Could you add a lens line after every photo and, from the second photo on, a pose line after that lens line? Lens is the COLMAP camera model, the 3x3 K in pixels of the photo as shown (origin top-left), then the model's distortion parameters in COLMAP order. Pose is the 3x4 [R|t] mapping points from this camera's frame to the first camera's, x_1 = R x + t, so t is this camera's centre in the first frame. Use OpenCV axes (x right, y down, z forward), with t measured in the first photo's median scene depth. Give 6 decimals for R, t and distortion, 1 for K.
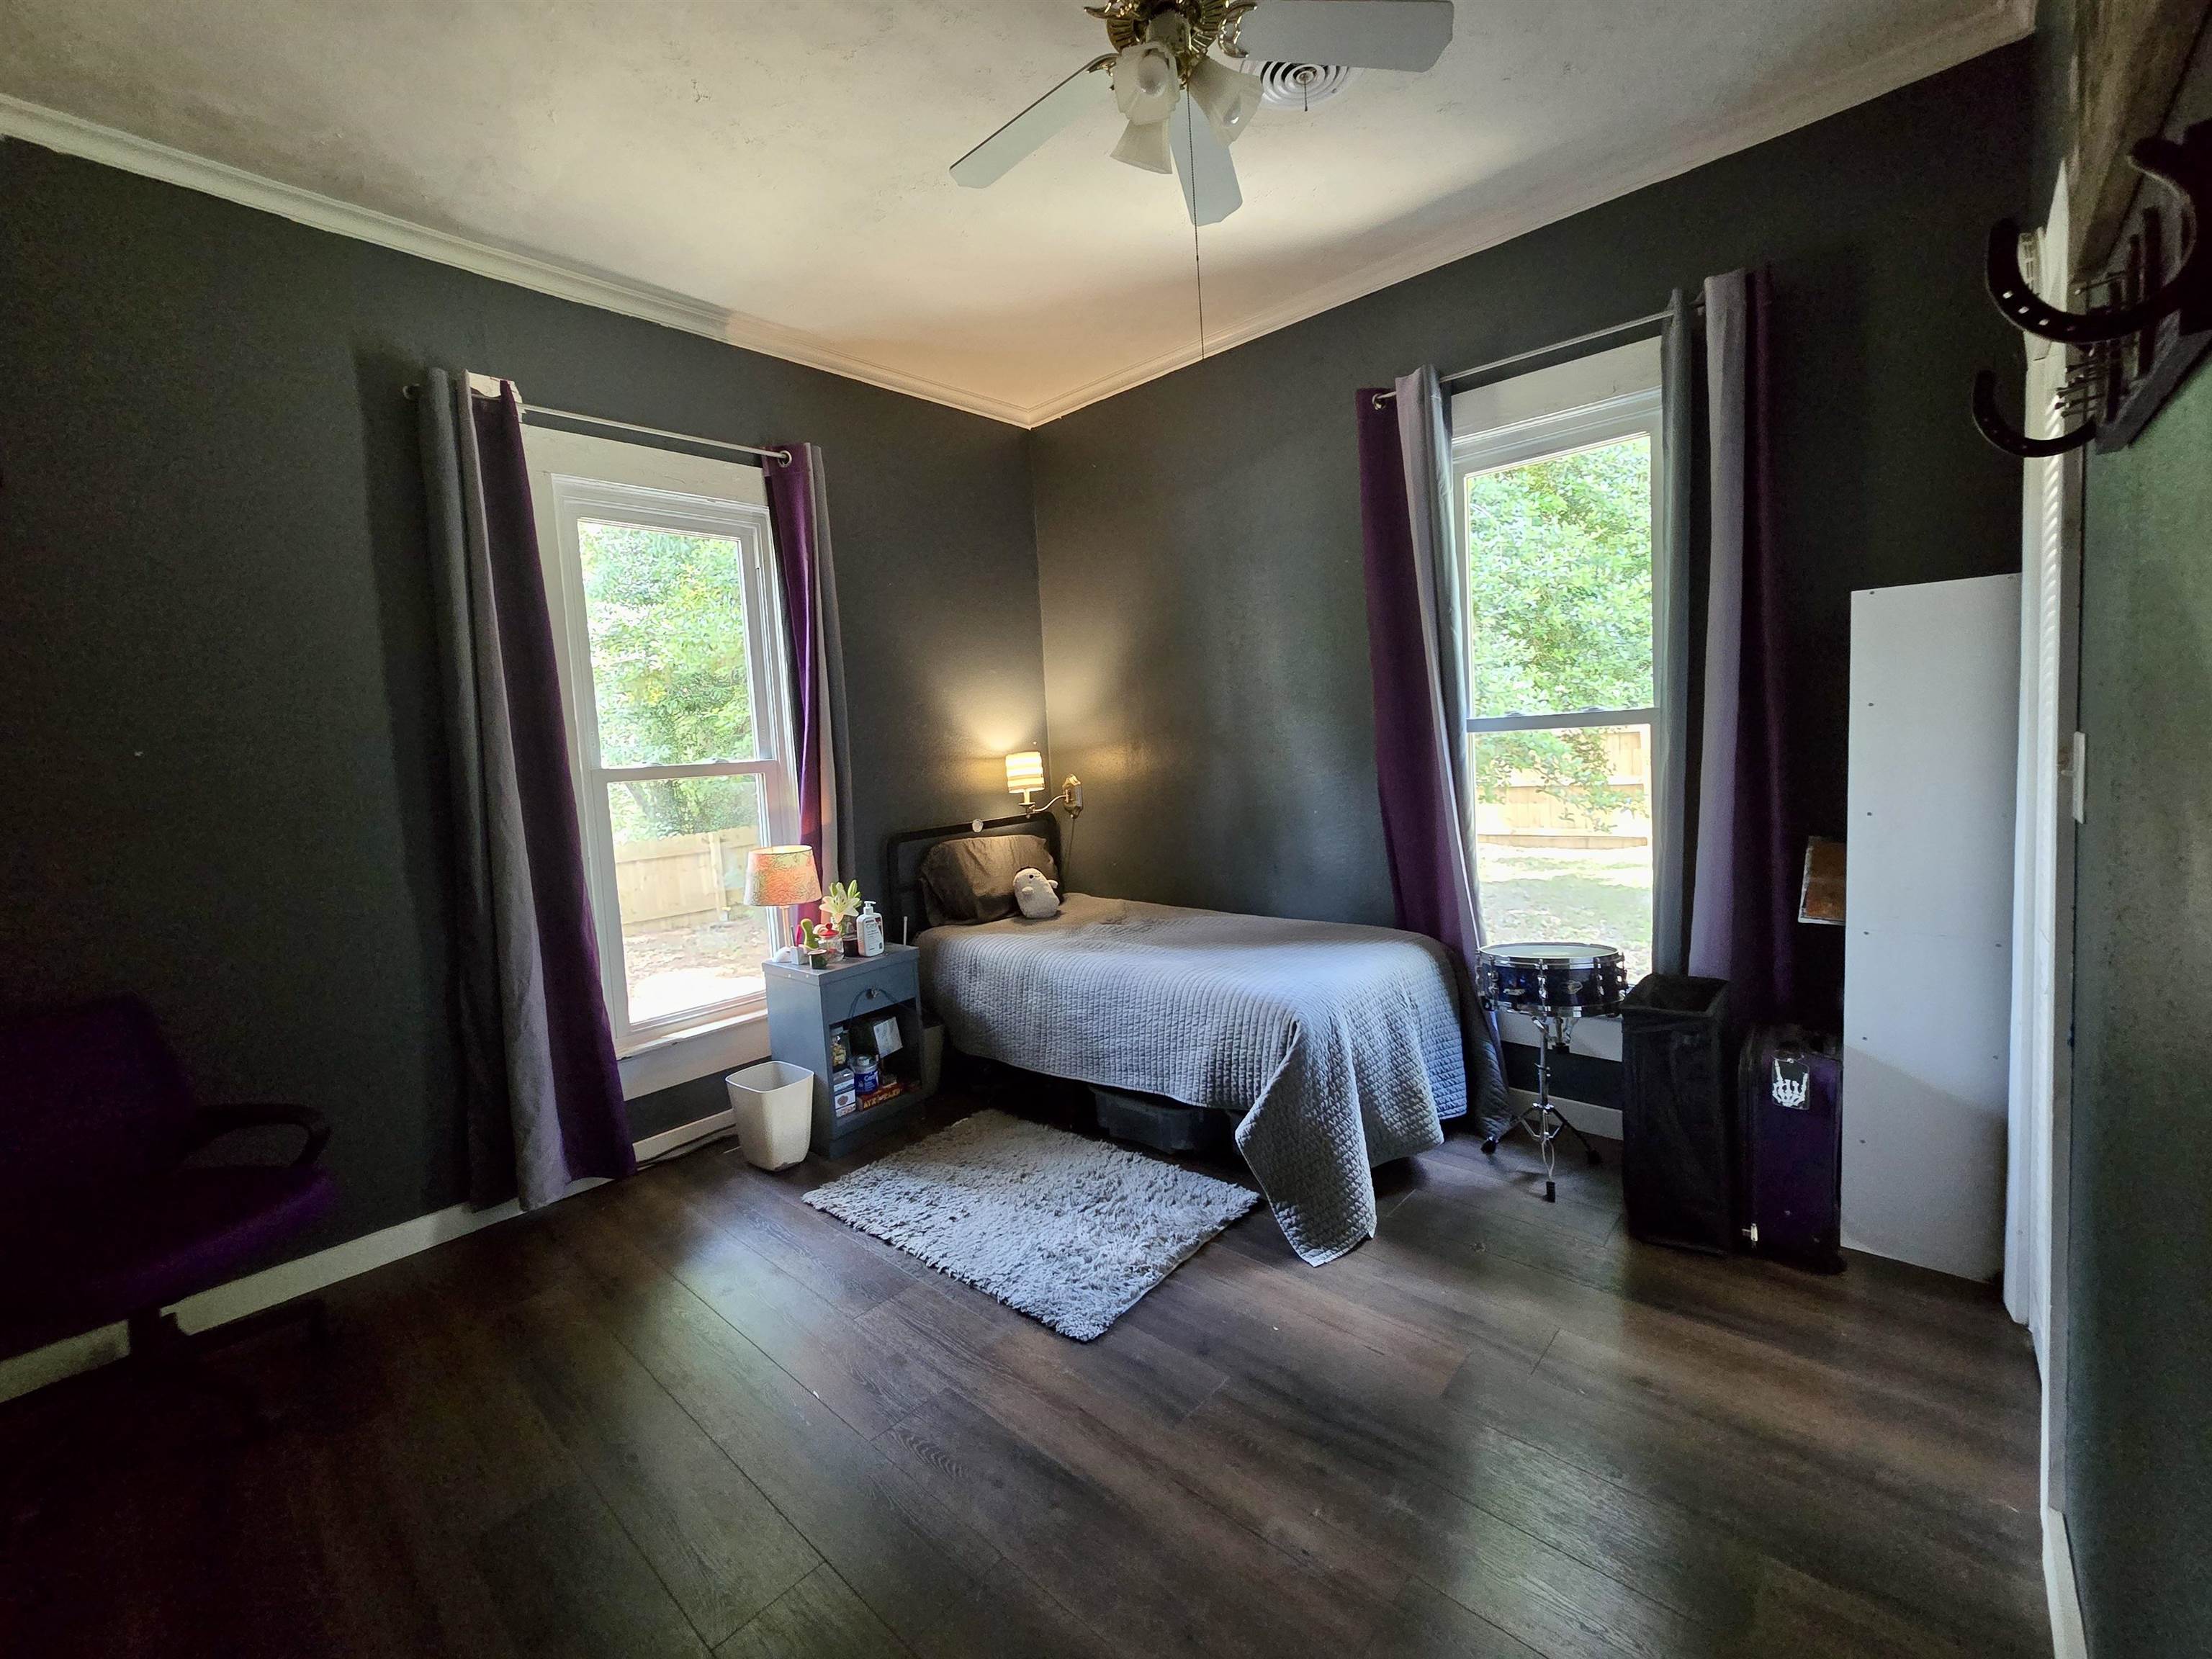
lens RADIAL K [[909.4, 0, 1114.5], [0, 909.4, 818.1], [0, 0, 1]] dist [-0.002874, -0.000679]
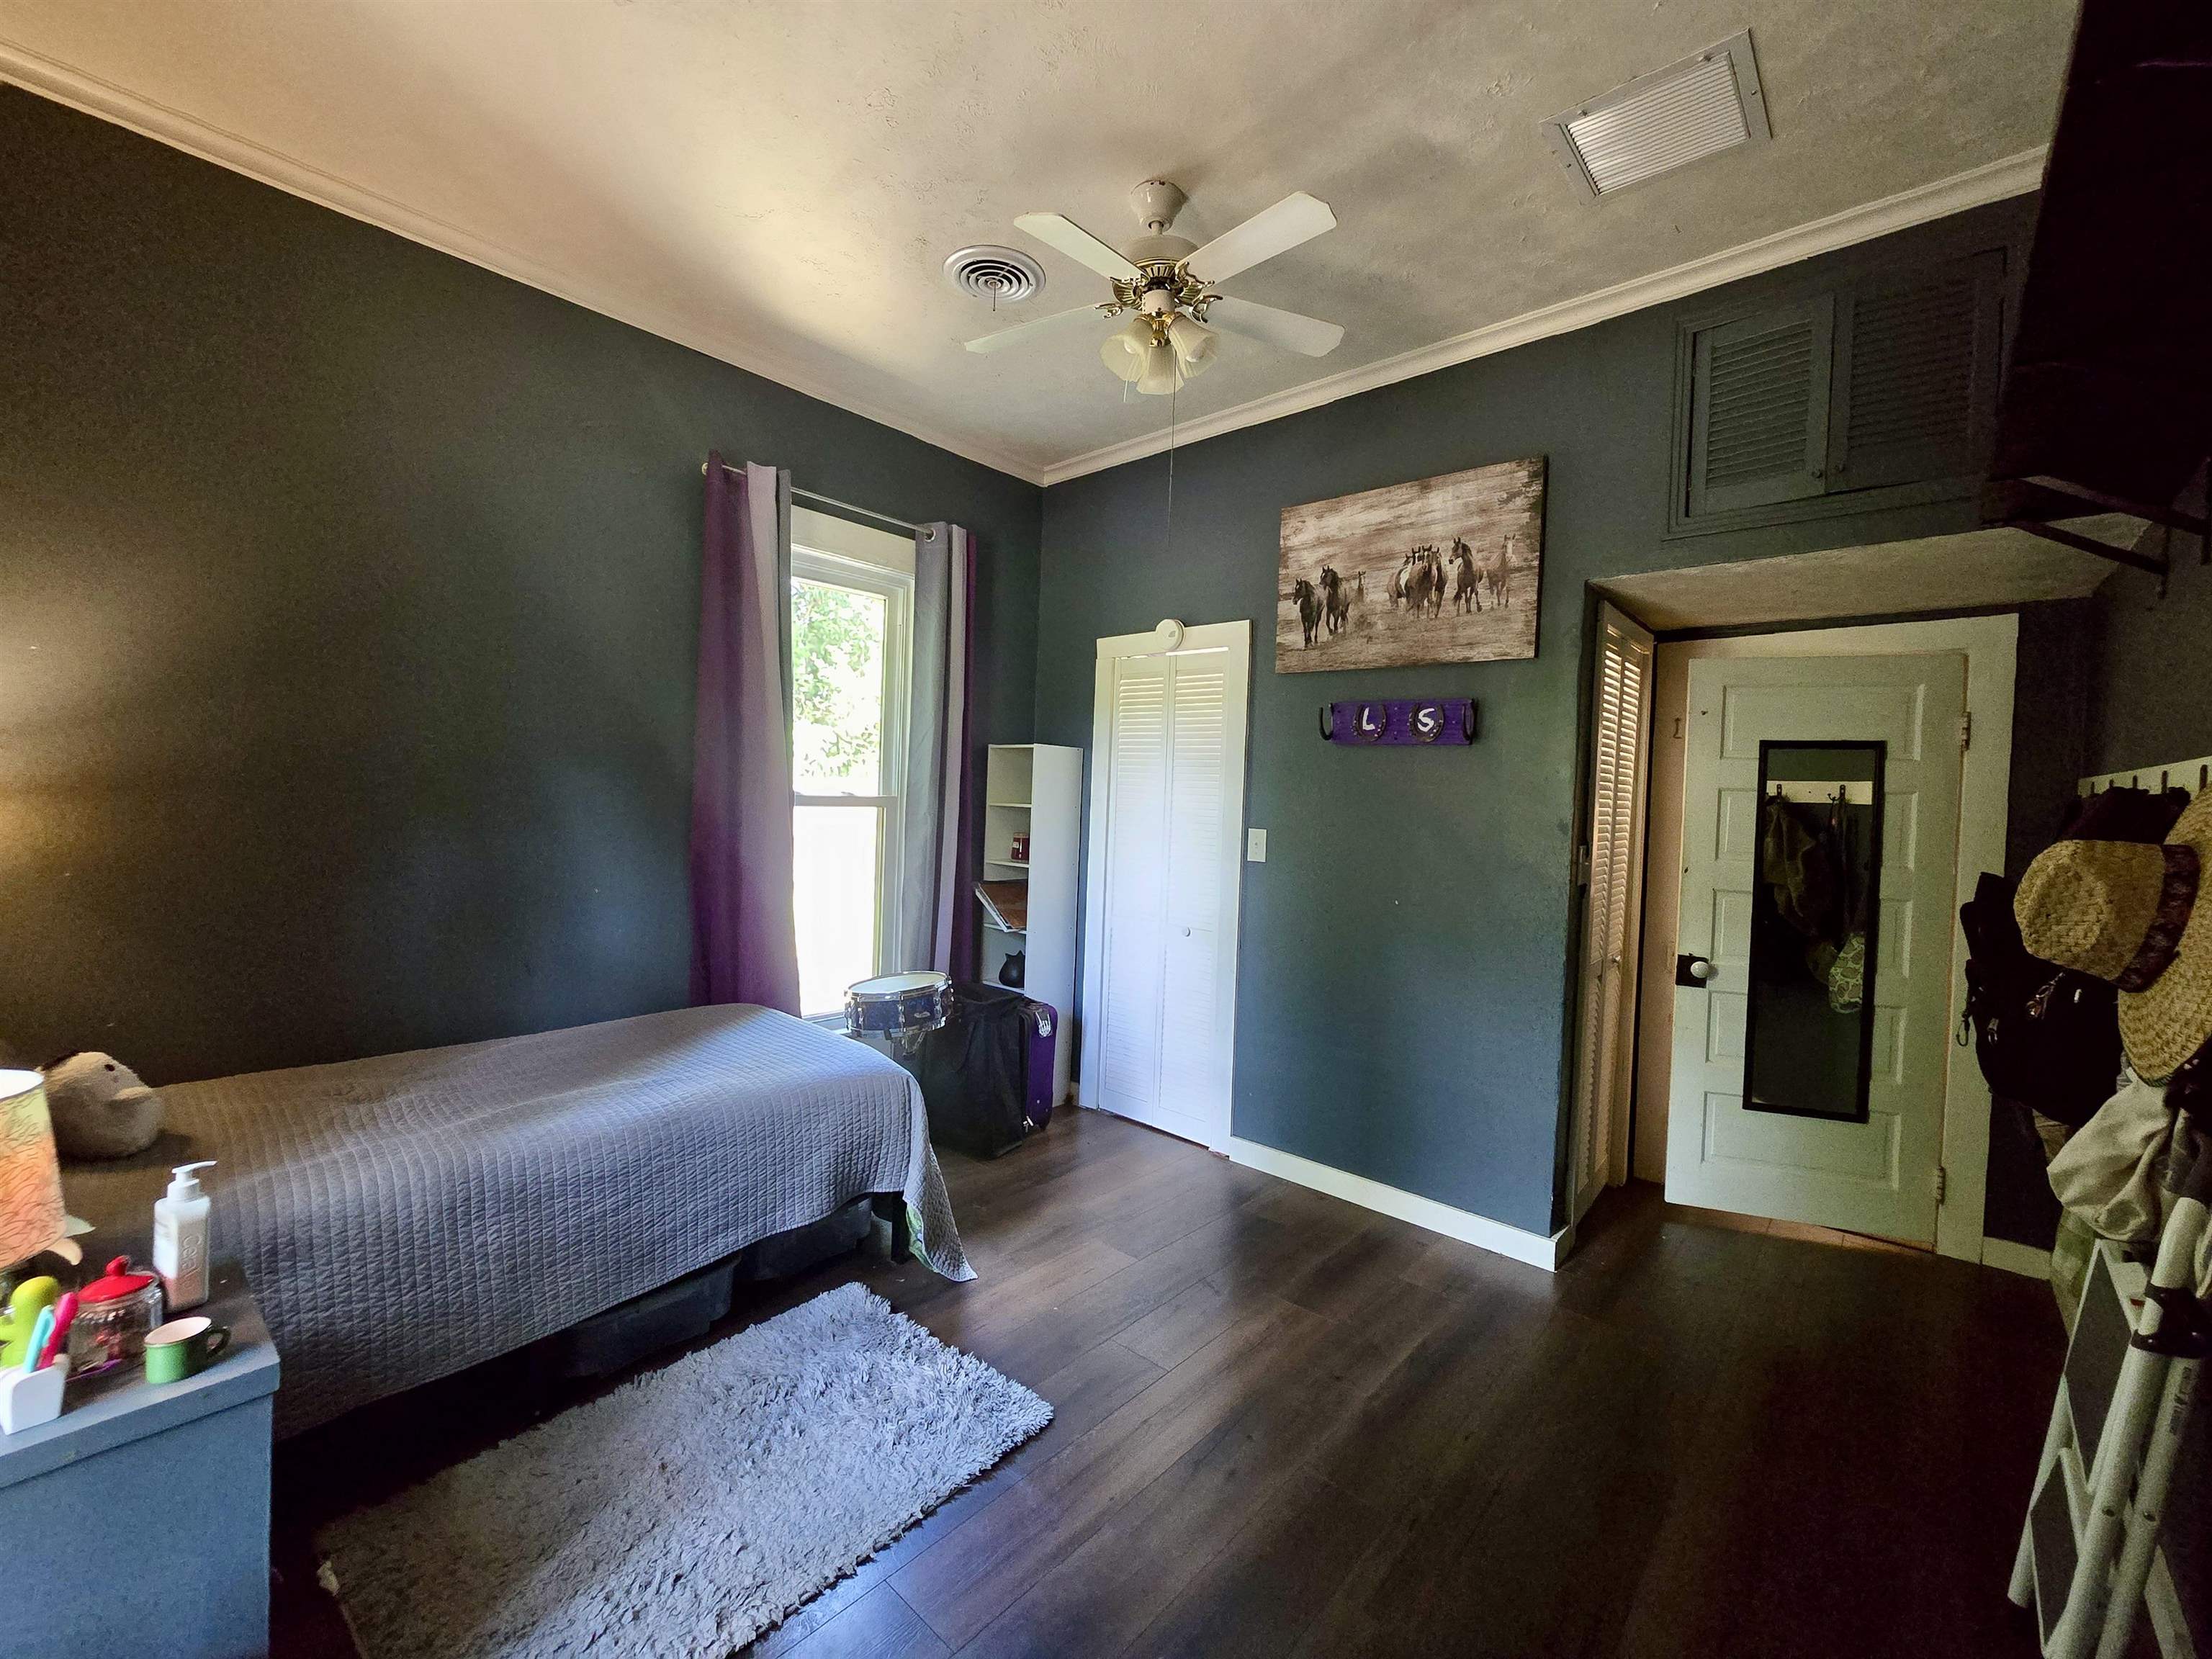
lens RADIAL K [[909.4, 0, 1104.8], [0, 909.4, 817.9], [0, 0, 1]] dist [-0.002874, -0.000679]
pose [[-0.011993, 0.028255, 0.999529, -0.922511], [0.045044, 0.998601, -0.027689, -0.042843], [-0.998913, 0.044691, -0.013249, 0.816119]]
